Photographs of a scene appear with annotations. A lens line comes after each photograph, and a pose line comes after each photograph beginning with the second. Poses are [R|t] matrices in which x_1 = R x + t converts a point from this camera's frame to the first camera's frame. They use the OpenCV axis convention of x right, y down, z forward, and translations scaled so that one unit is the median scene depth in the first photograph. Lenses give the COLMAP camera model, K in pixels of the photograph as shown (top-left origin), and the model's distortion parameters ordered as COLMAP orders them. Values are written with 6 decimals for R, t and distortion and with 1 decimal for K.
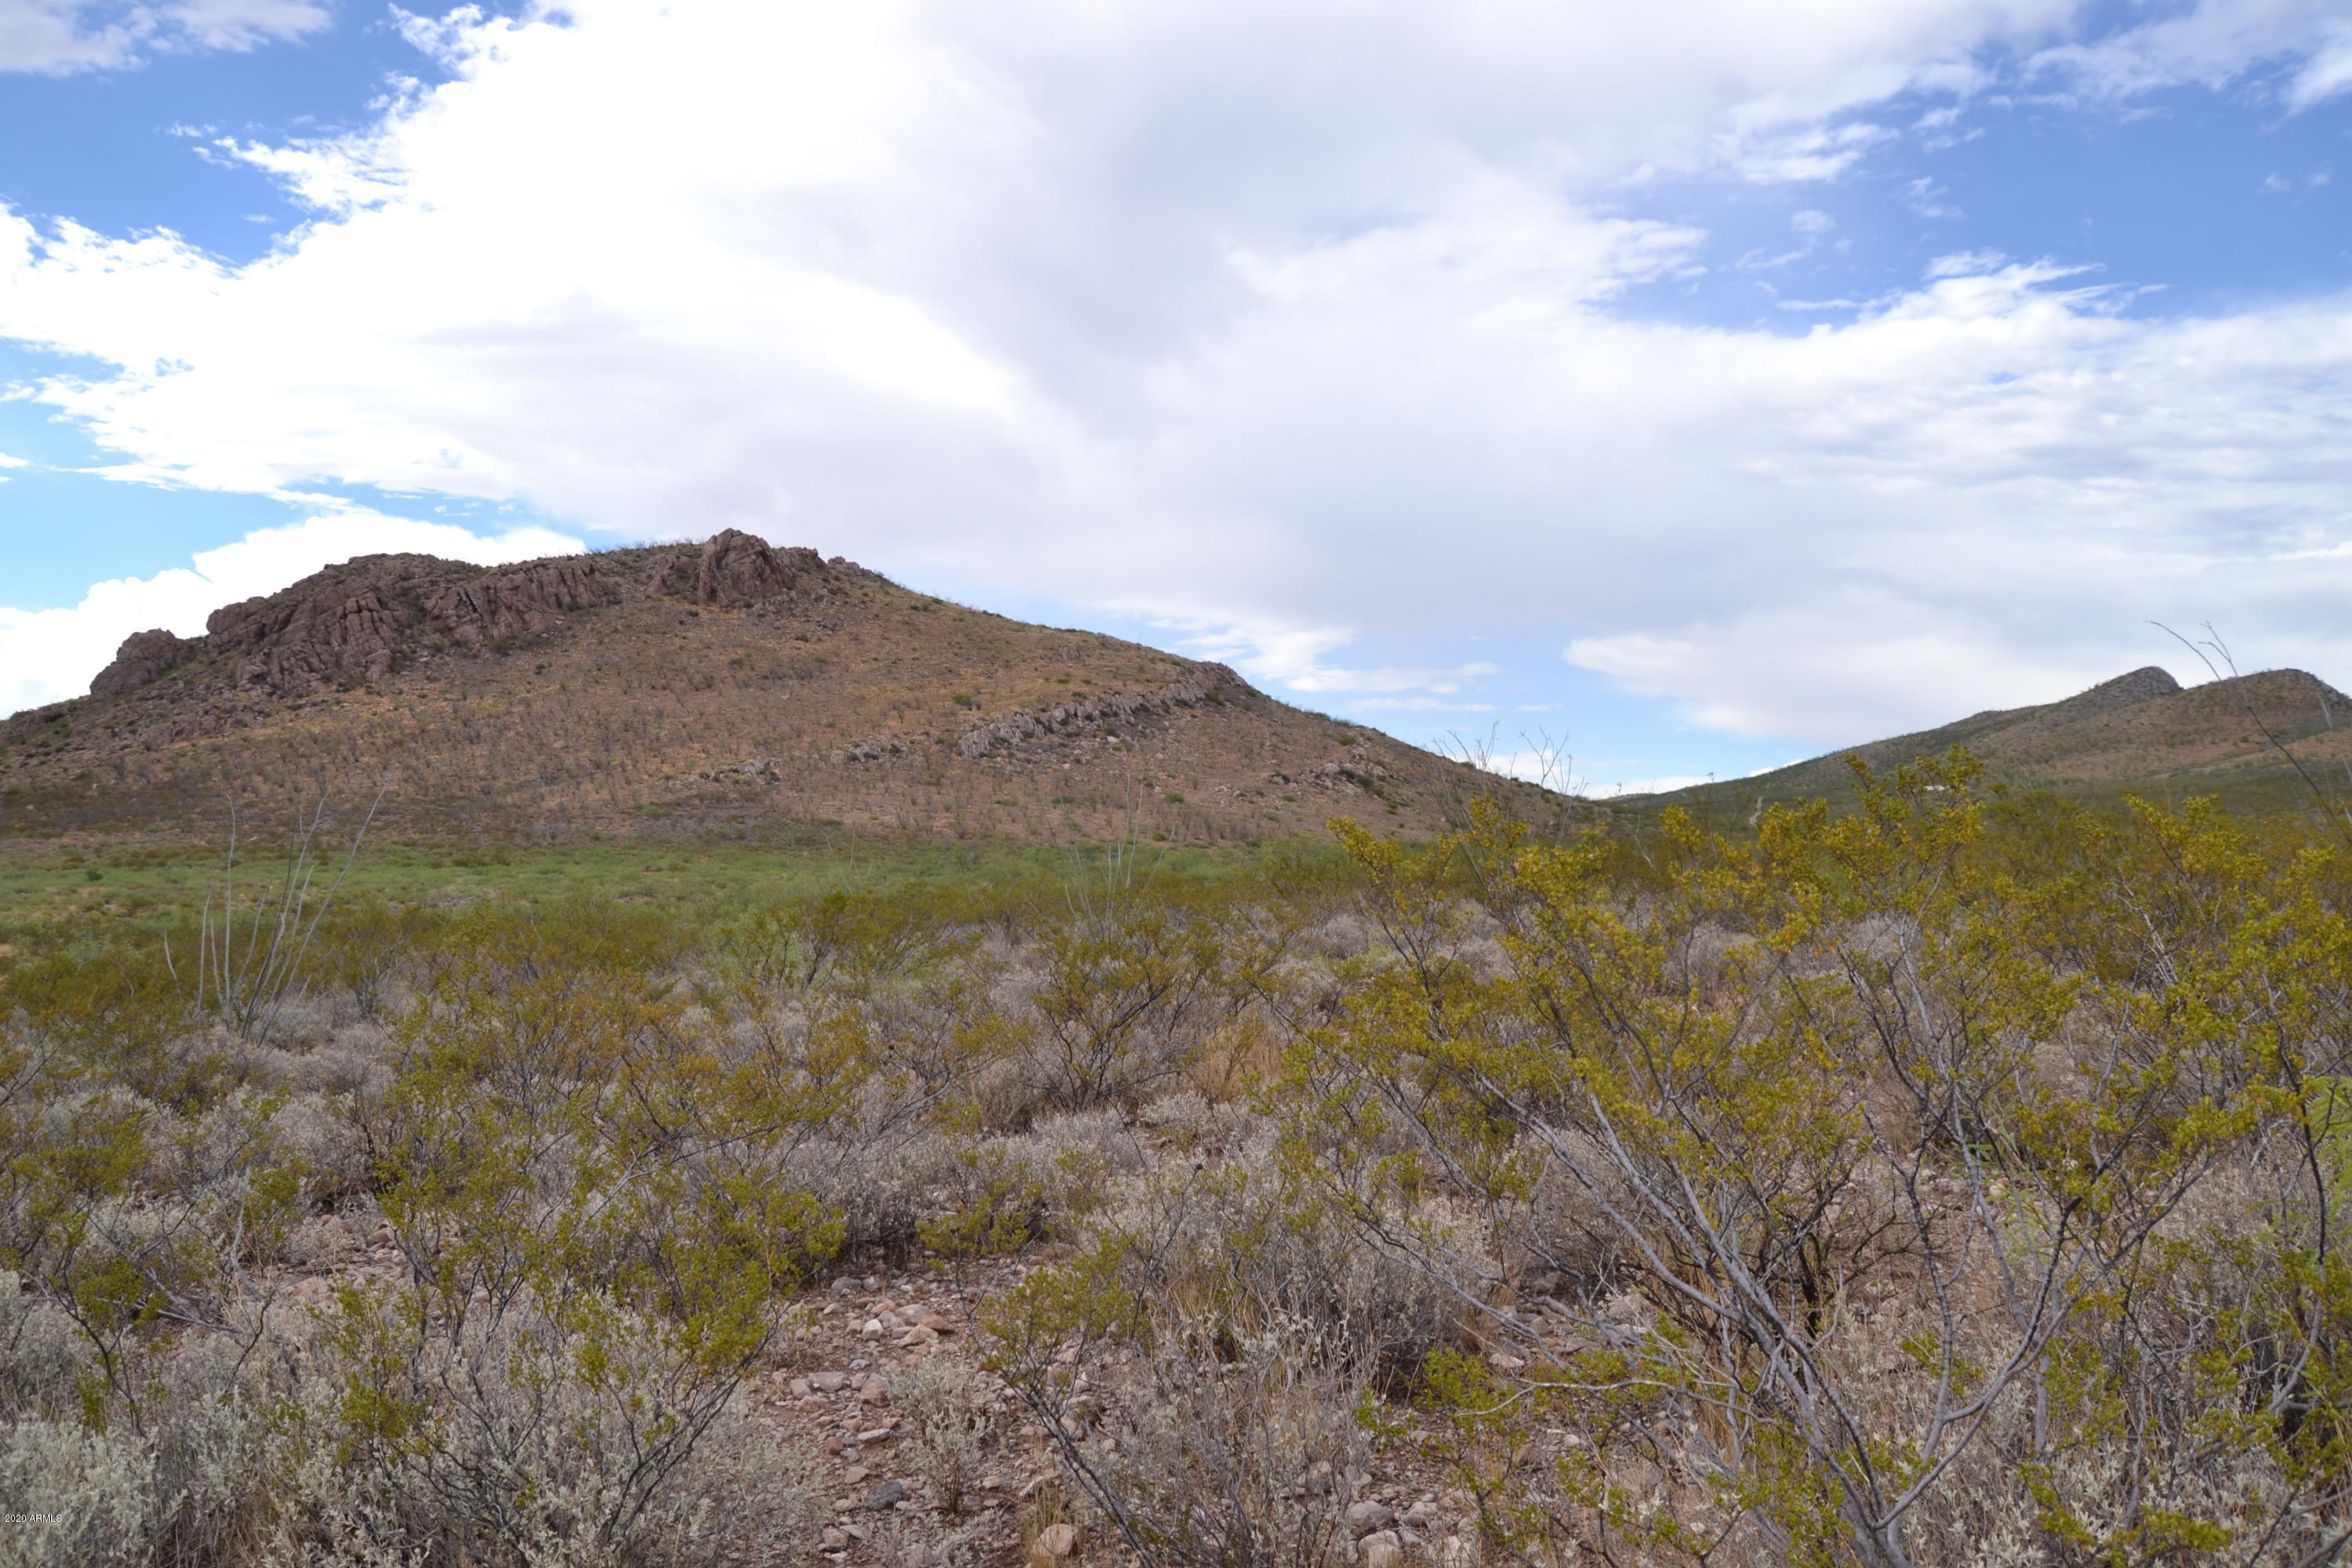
lens RADIAL K [[1919.5, 0, 1170.7], [0, 1919.5, 776.6], [0, 0, 1]] dist [-0.125810, 0.094997]
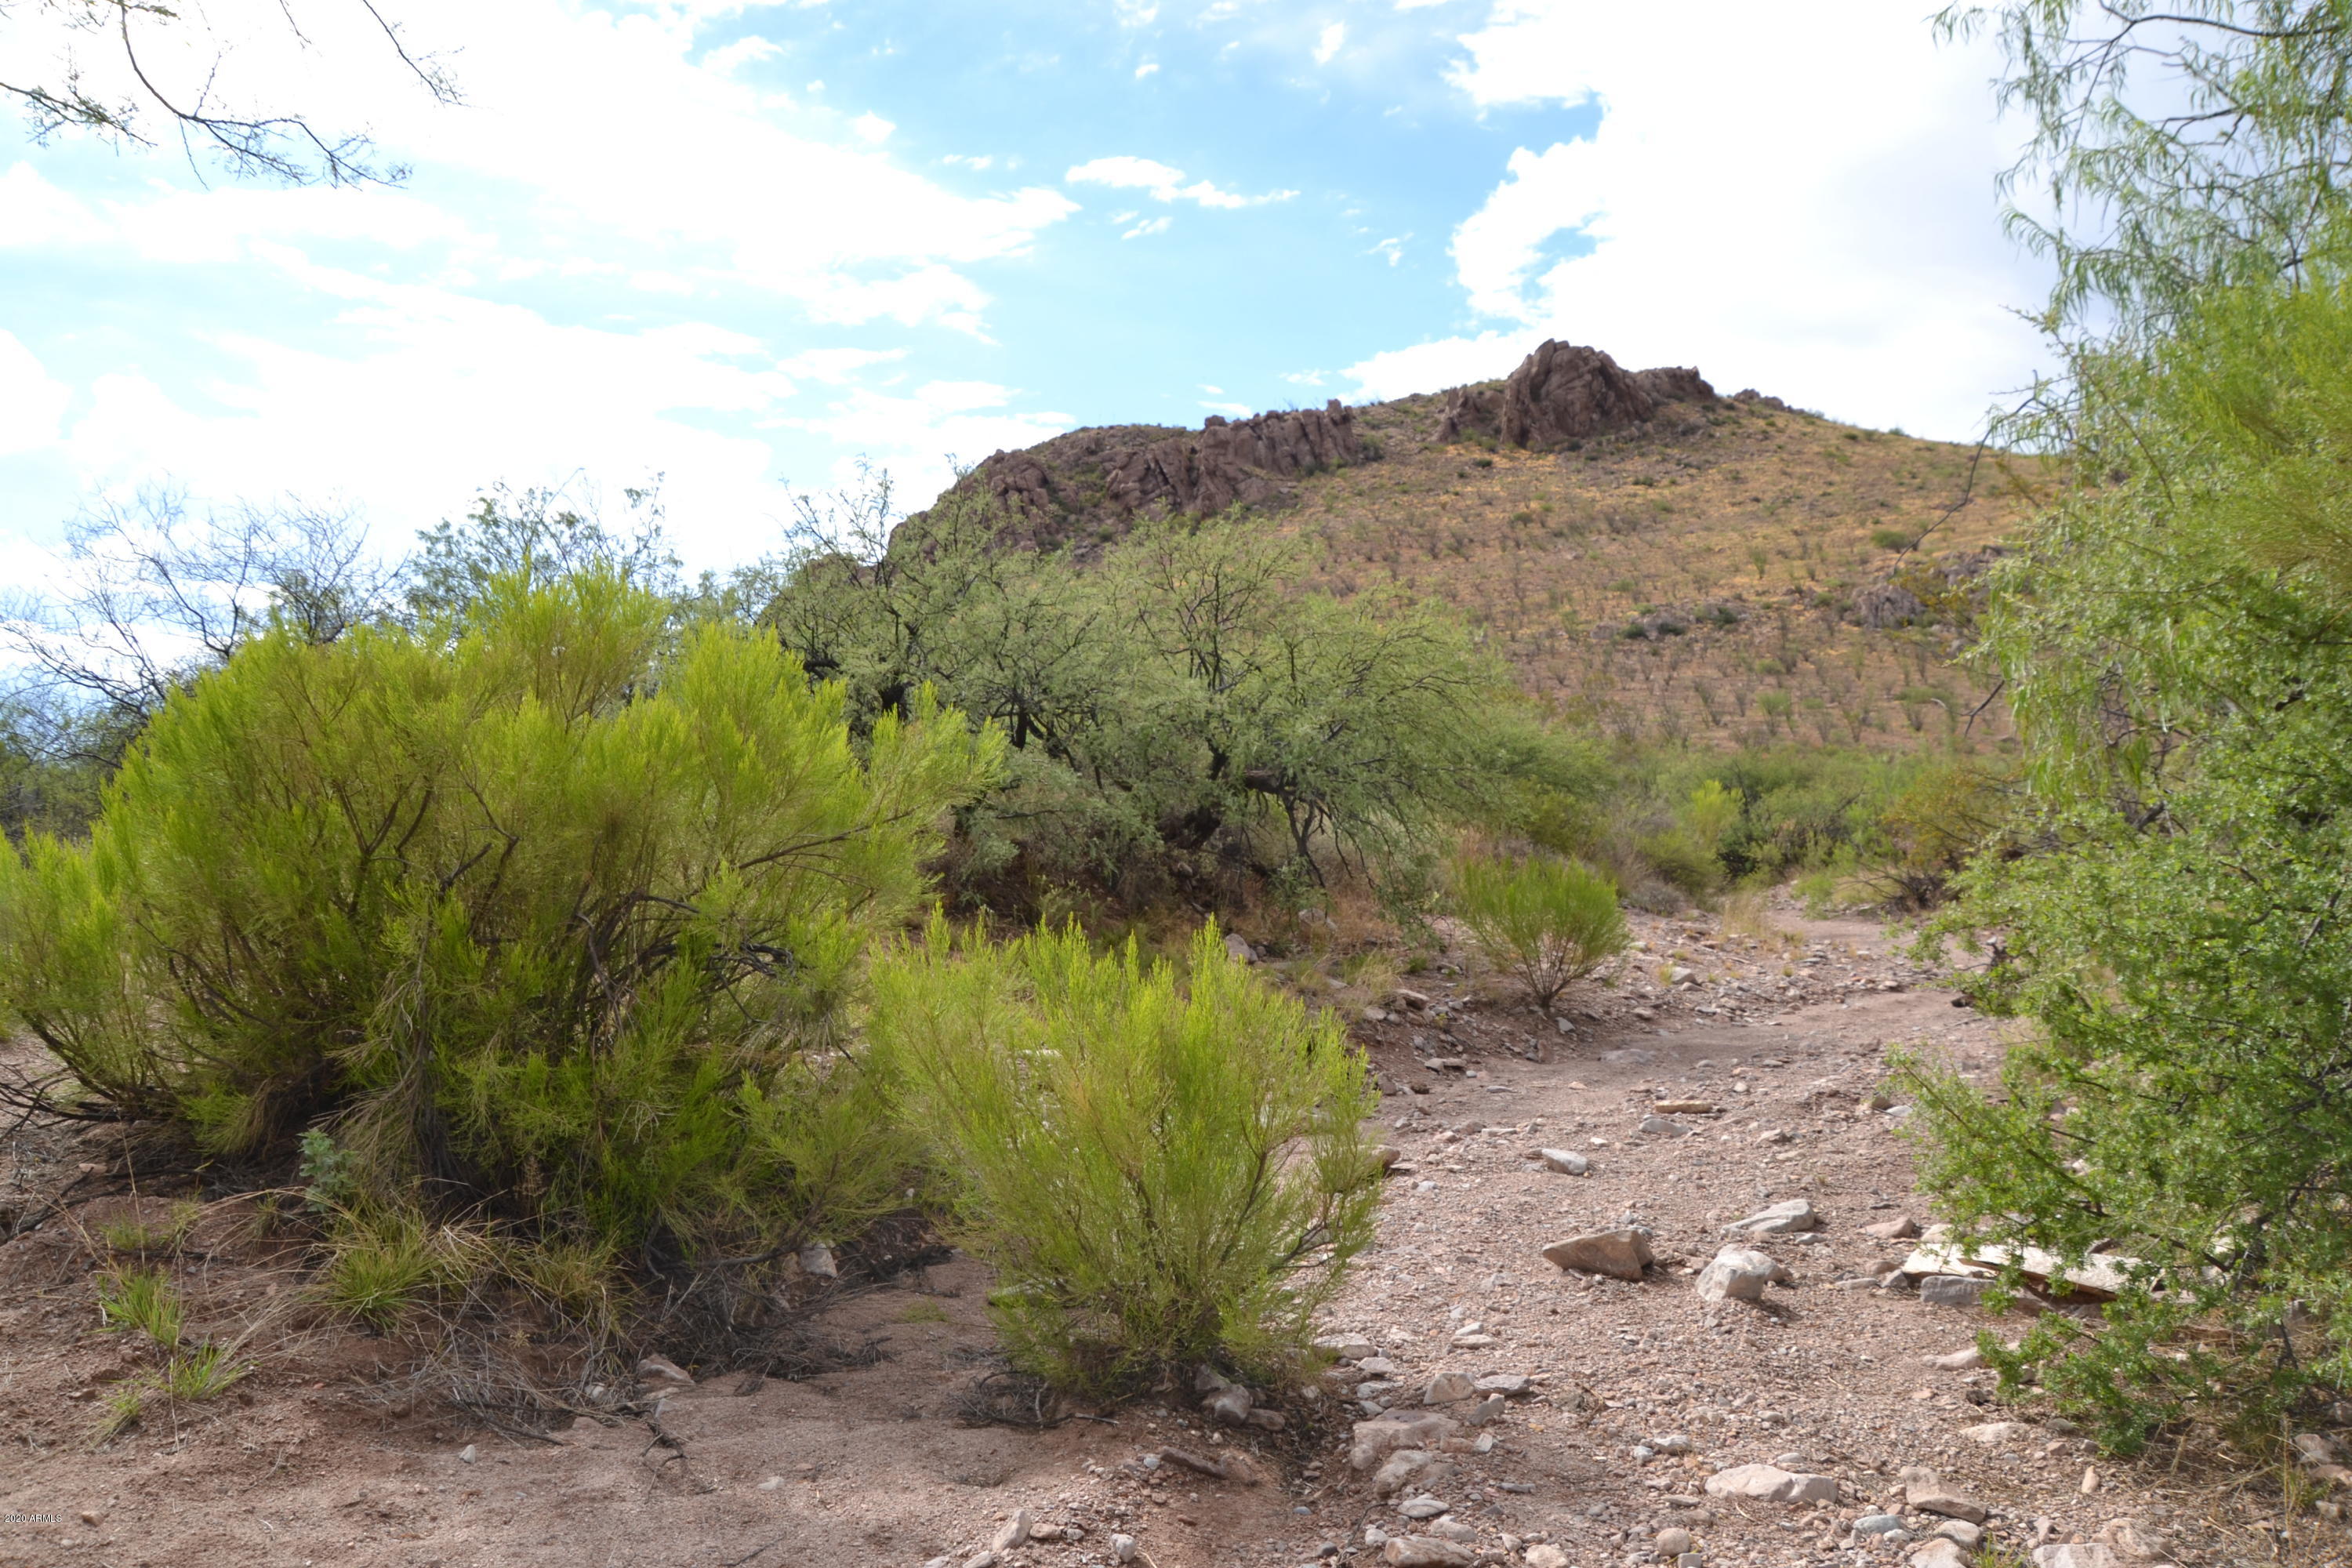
lens RADIAL K [[1891.7, 0, 1164.9], [0, 1891.7, 796.8], [0, 0, 1]] dist [-0.136492, 0.110475]
pose [[0.844398, -0.015509, -0.535492, -0.001531], [0.020188, 0.999792, 0.002879, 0.025878], [0.535336, -0.013241, 0.844535, 0.424602]]
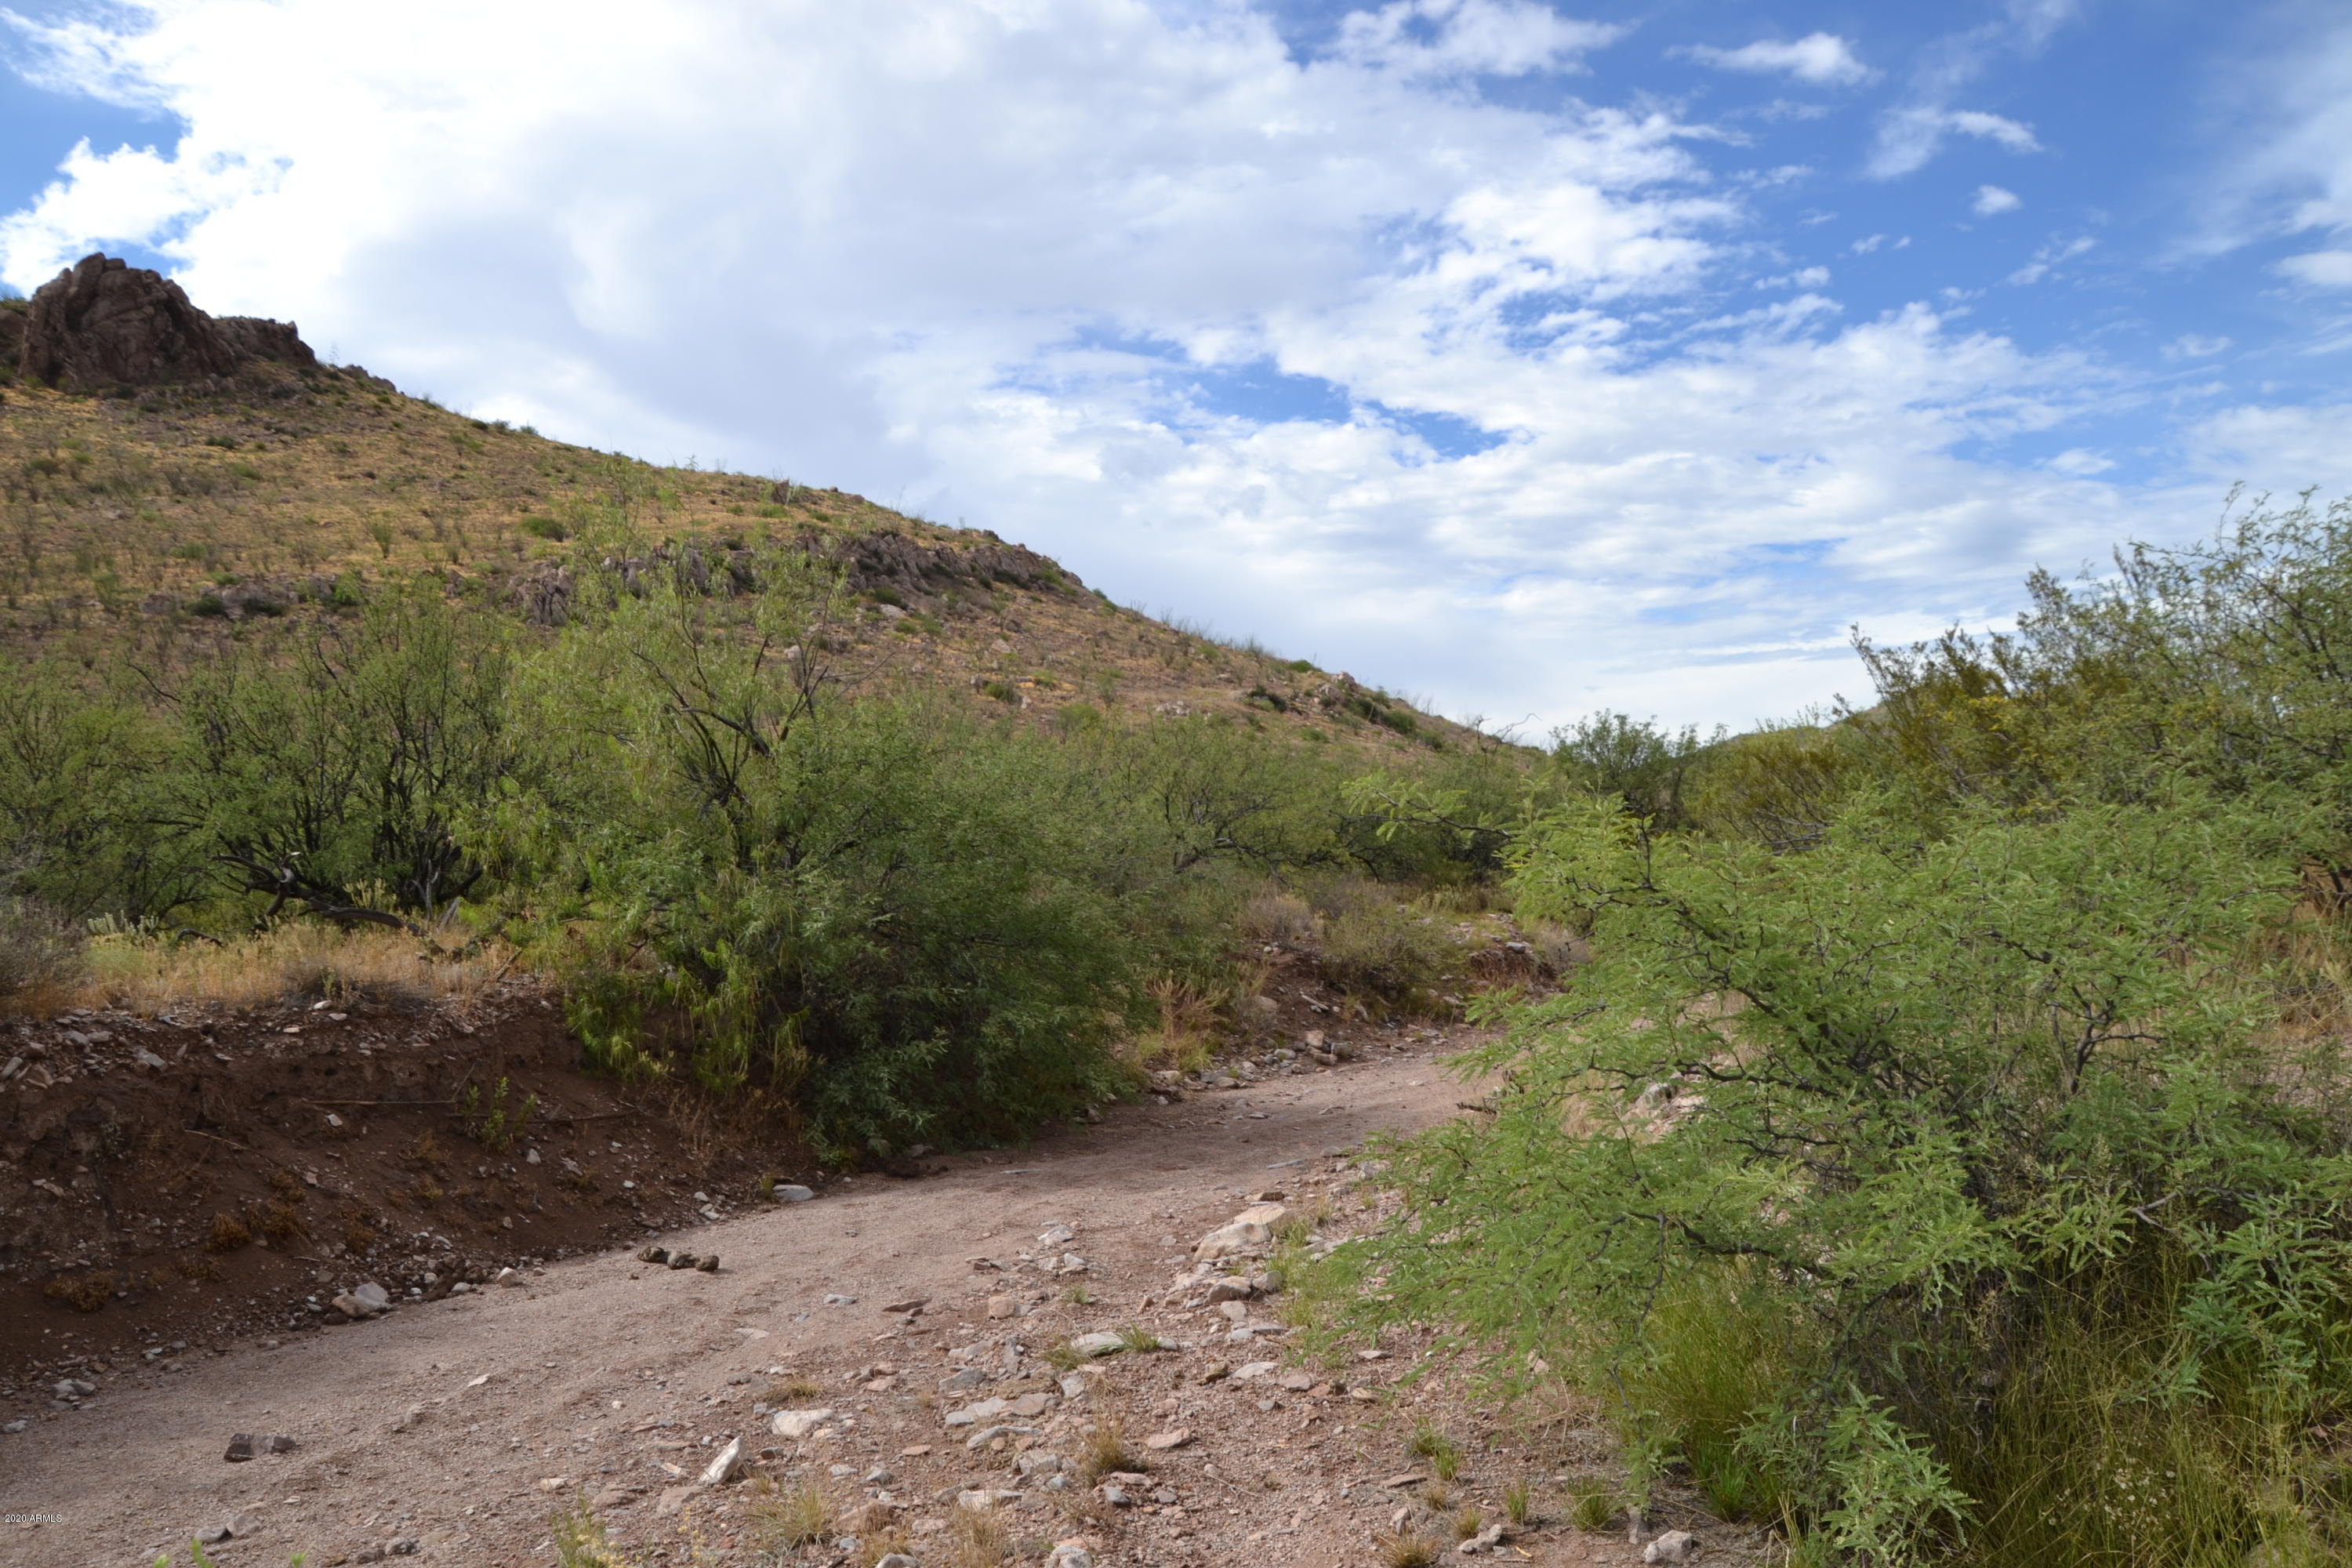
lens RADIAL K [[1891.7, 0, 1168.0], [0, 1891.7, 778.8], [0, 0, 1]] dist [-0.136492, 0.110475]
pose [[0.985397, -0.012581, 0.169805, -0.039329], [0.016663, 0.999605, -0.022632, 0.028061], [-0.169453, 0.025131, 0.985218, 0.531884]]
